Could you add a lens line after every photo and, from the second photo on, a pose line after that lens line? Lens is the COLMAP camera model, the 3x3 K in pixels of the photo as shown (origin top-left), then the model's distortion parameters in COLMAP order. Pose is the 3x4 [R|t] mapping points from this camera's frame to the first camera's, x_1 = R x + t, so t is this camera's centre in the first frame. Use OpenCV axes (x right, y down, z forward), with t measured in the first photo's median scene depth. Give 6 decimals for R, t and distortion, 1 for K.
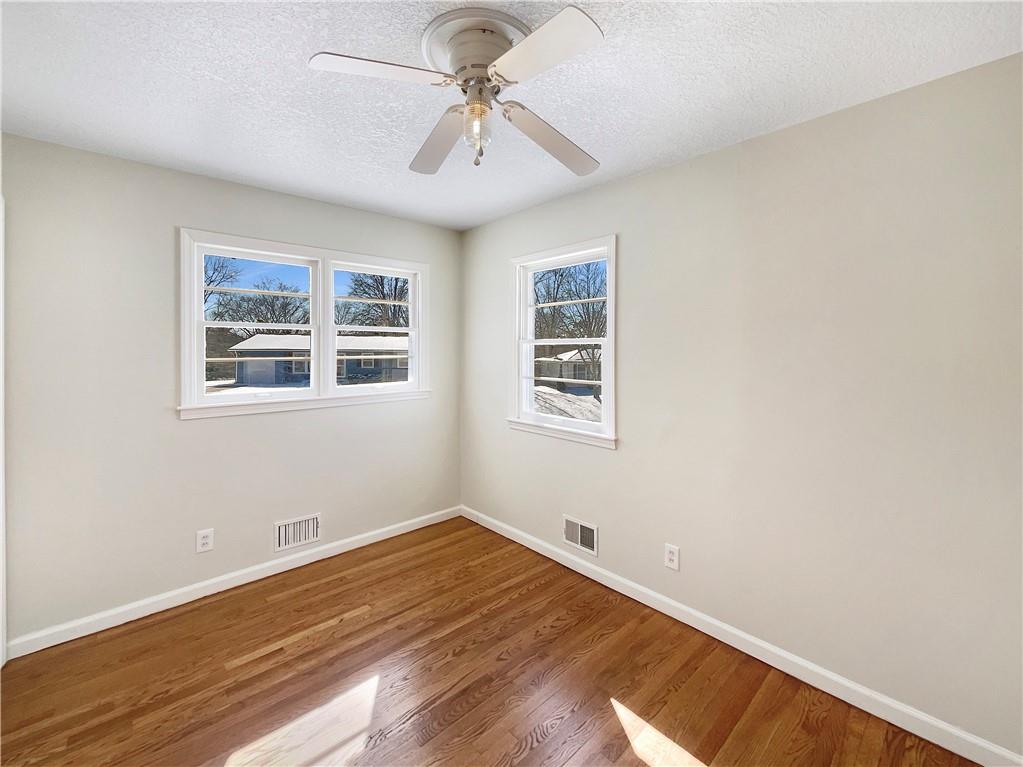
lens RADIAL K [[442.4, 0, 512.1], [0, 442.4, 347.4], [0, 0, 1]] dist [0.008956, -0.000775]
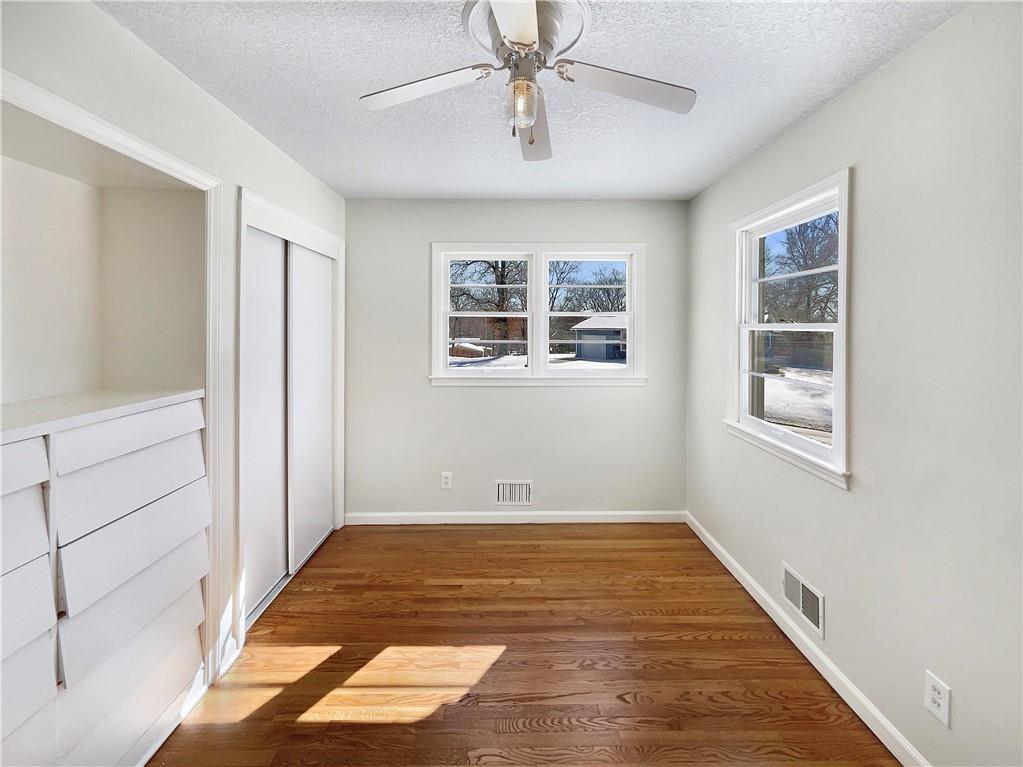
lens RADIAL K [[435.9, 0, 511.7], [0, 435.9, 322.6], [0, 0, 1]] dist [-0.012697, 0.006627]
pose [[0.742672, -0.006640, -0.669623, 0.294956], [0.001103, 0.999962, -0.008692, -0.015634], [0.669655, 0.005716, 0.742650, 0.175939]]
